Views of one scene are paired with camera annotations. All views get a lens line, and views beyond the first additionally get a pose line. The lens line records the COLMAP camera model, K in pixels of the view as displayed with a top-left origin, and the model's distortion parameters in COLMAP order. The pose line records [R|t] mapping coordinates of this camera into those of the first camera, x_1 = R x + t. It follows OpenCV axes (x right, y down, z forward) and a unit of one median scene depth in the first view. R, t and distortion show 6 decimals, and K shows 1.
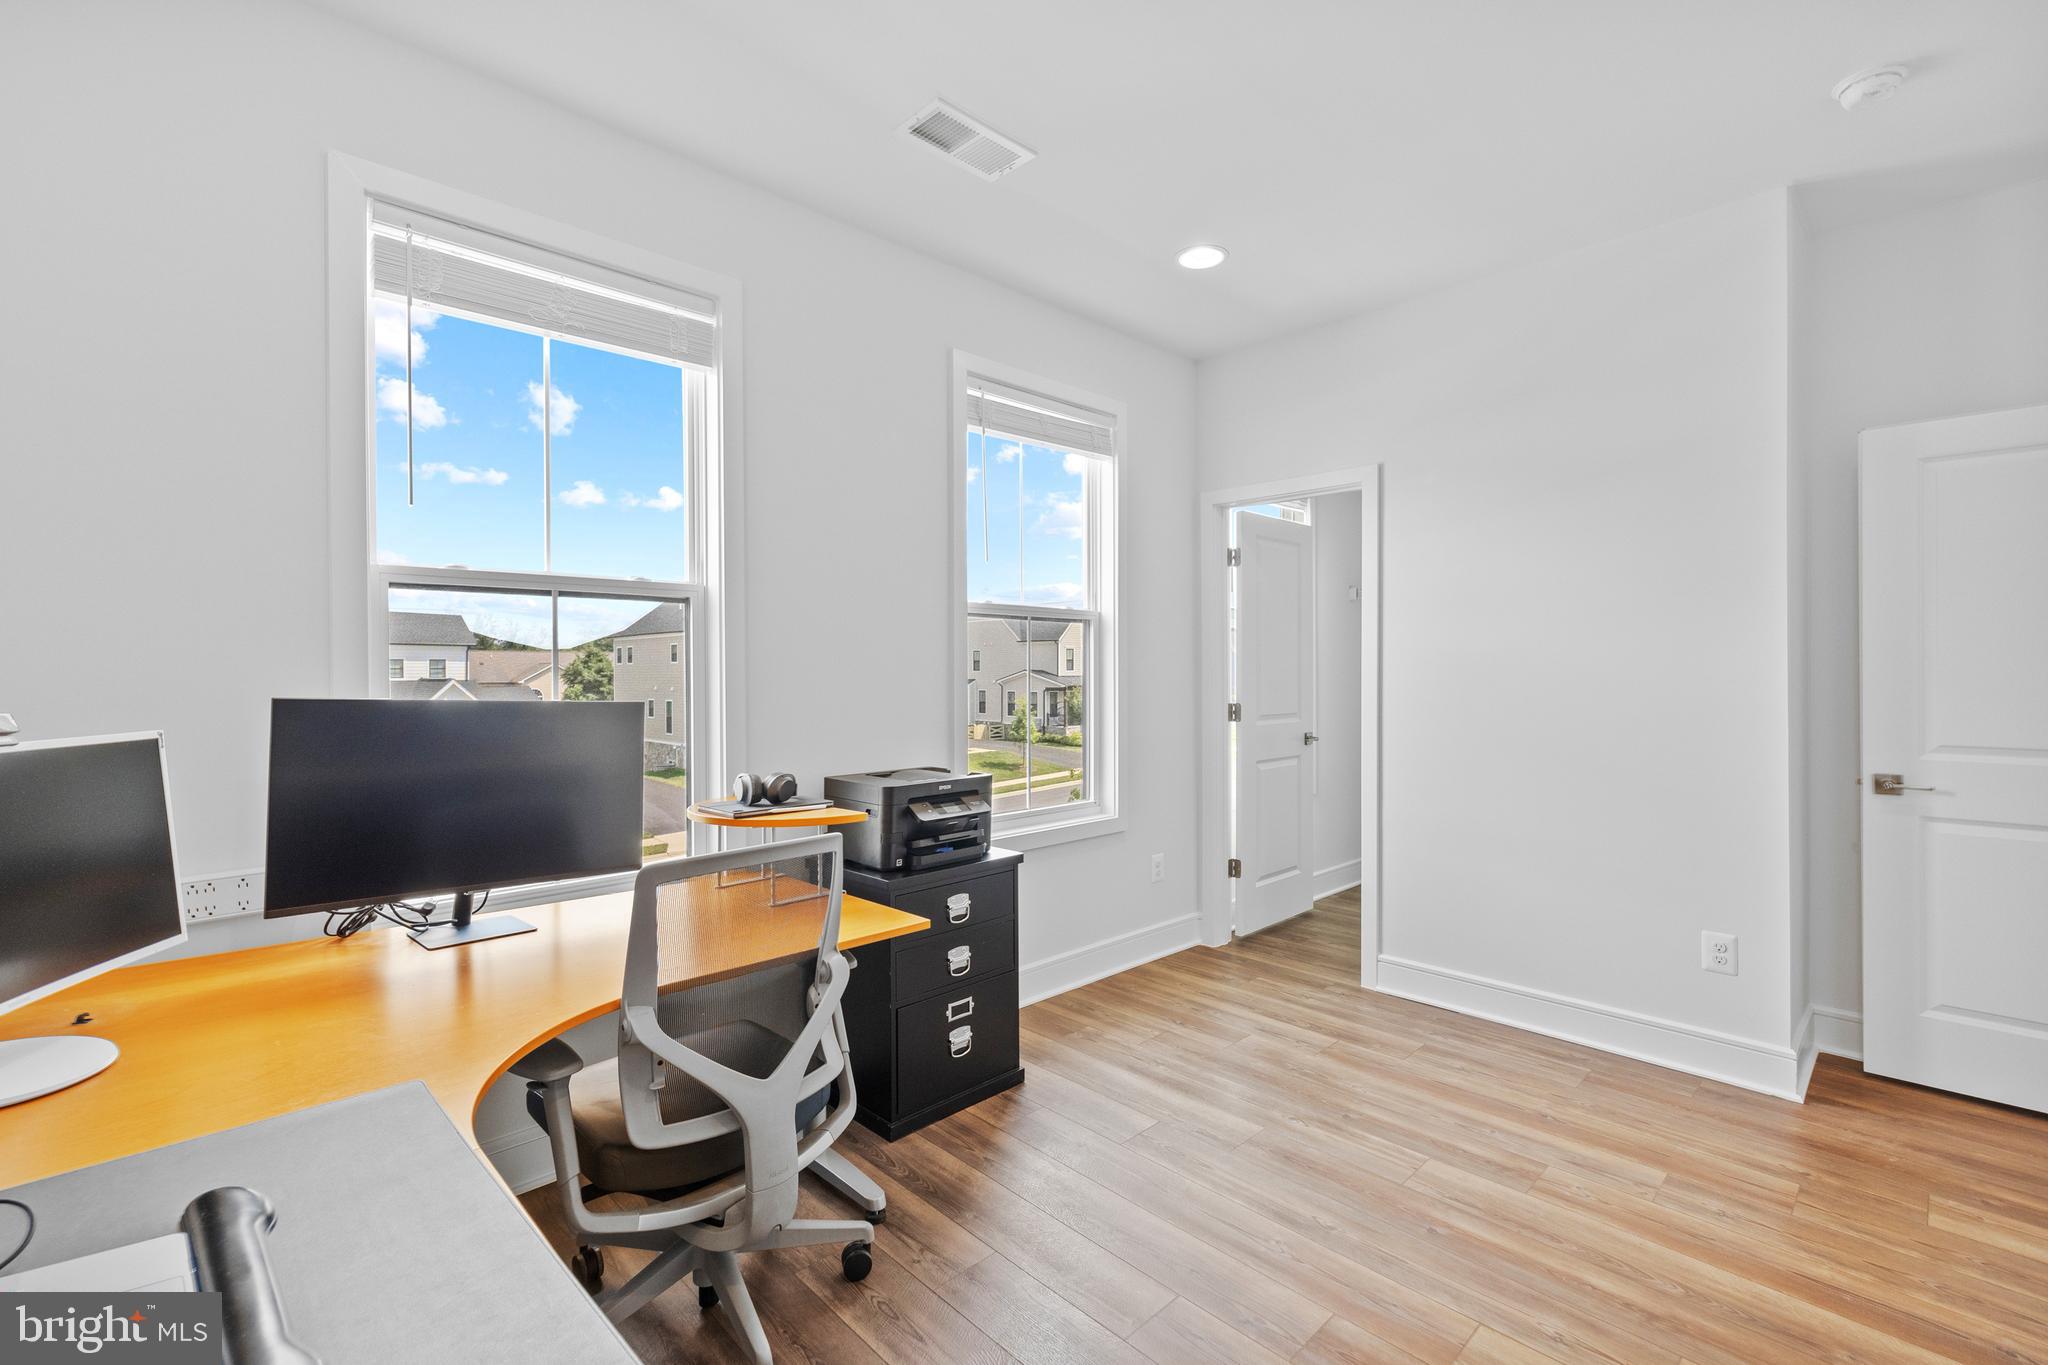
lens RADIAL K [[906.3, 0, 1030.2], [0, 906.3, 652.1], [0, 0, 1]] dist [0.010785, 0.000072]
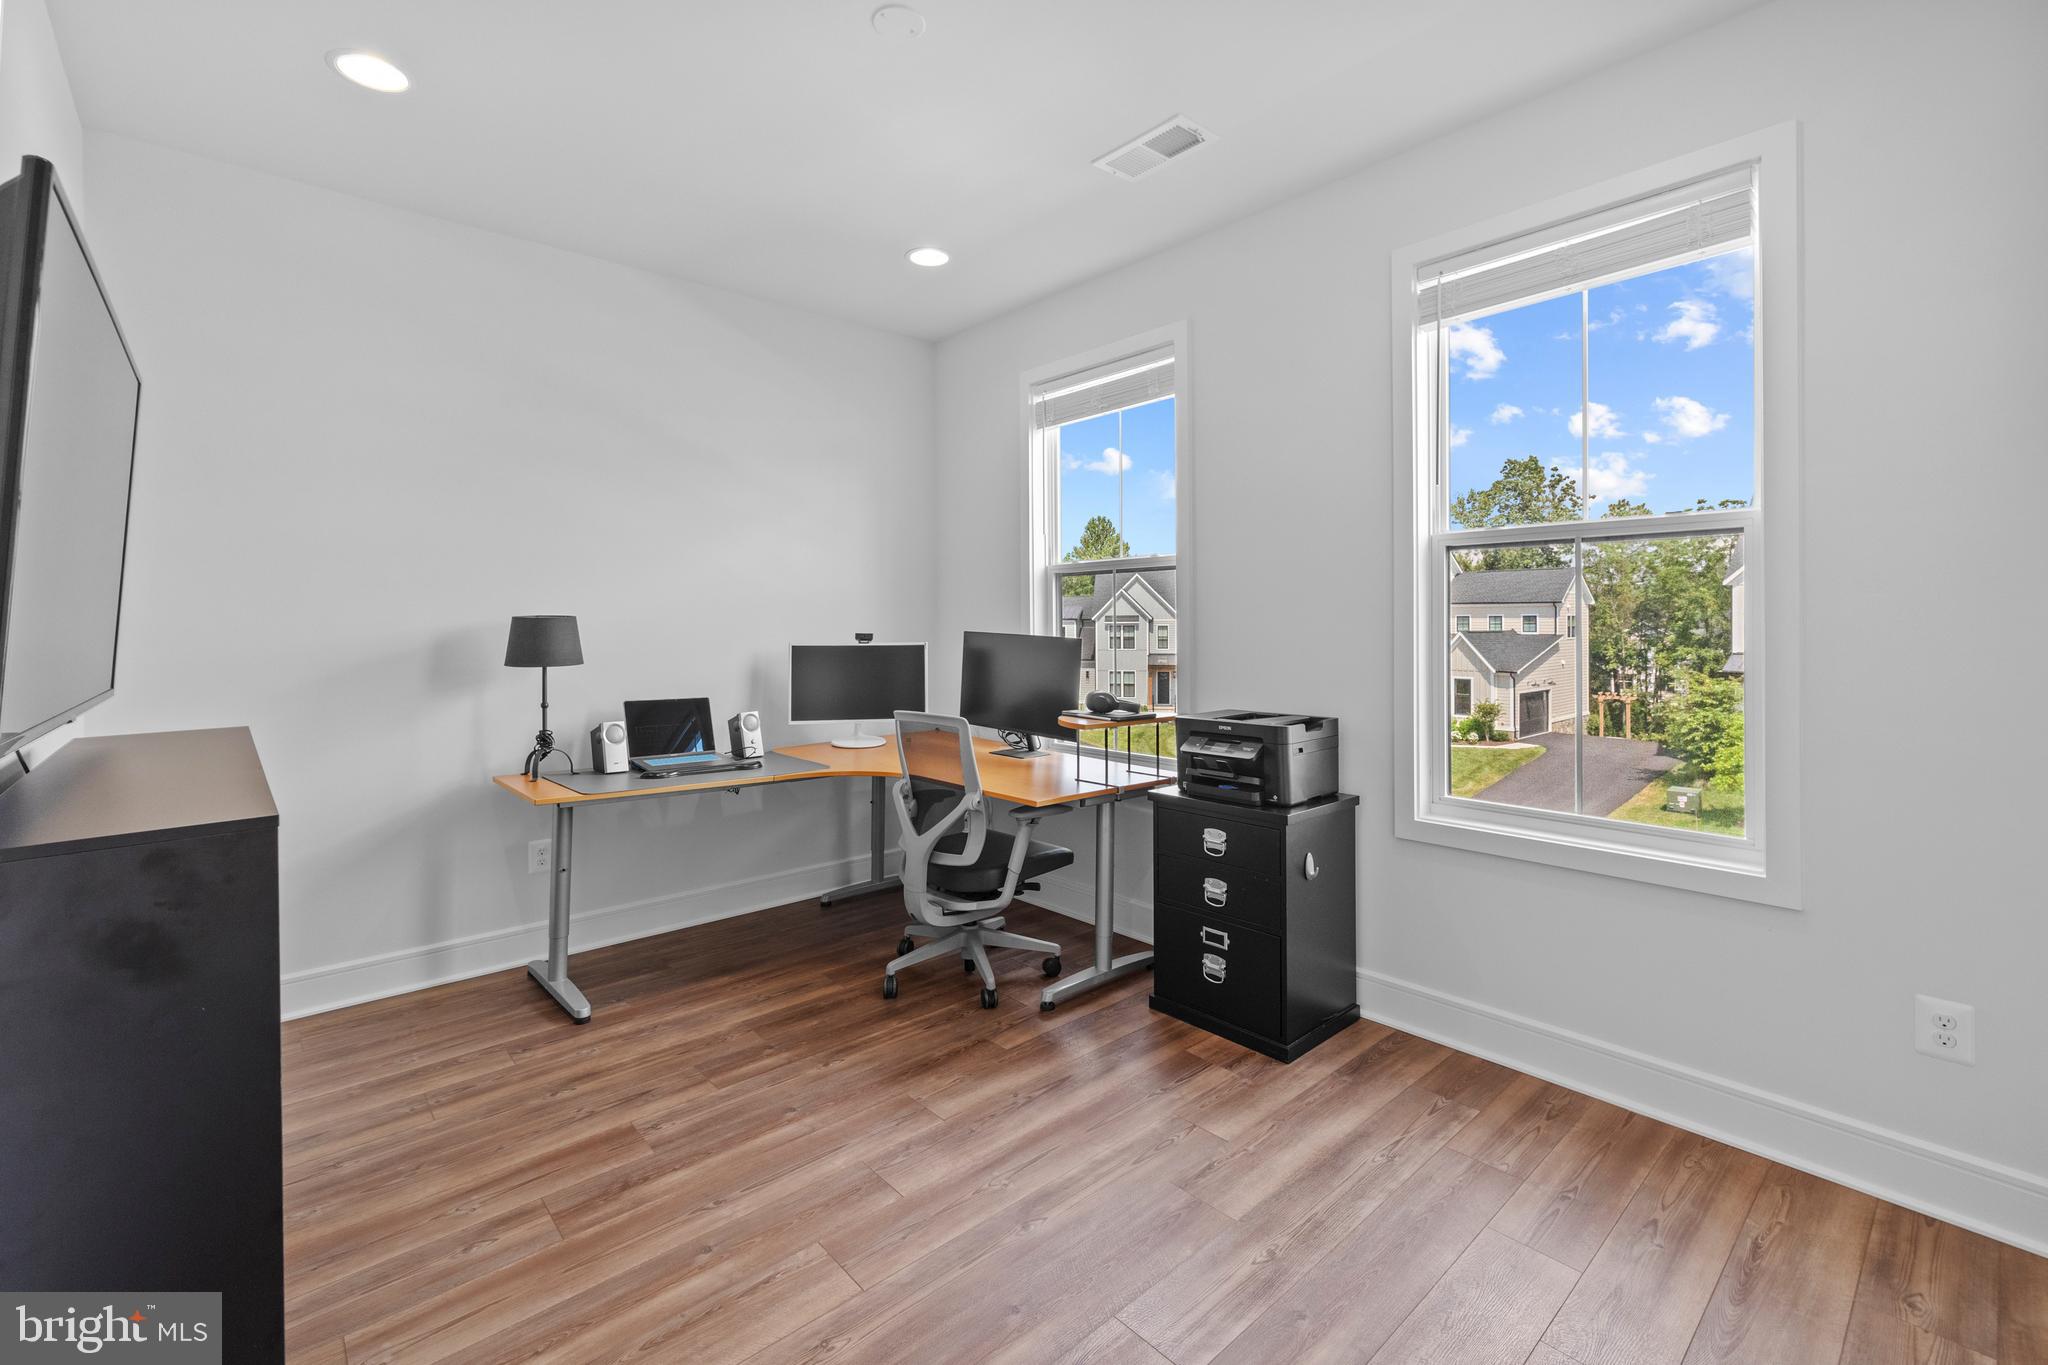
lens RADIAL K [[876.6, 0, 1026.6], [0, 876.6, 632.3], [0, 0, 1]] dist [-0.000982, -0.000167]
pose [[-0.049891, 0.002745, -0.998751, 0.822825], [0.013839, 0.999902, 0.002057, 0.028592], [0.998659, -0.013719, -0.049924, 0.725845]]
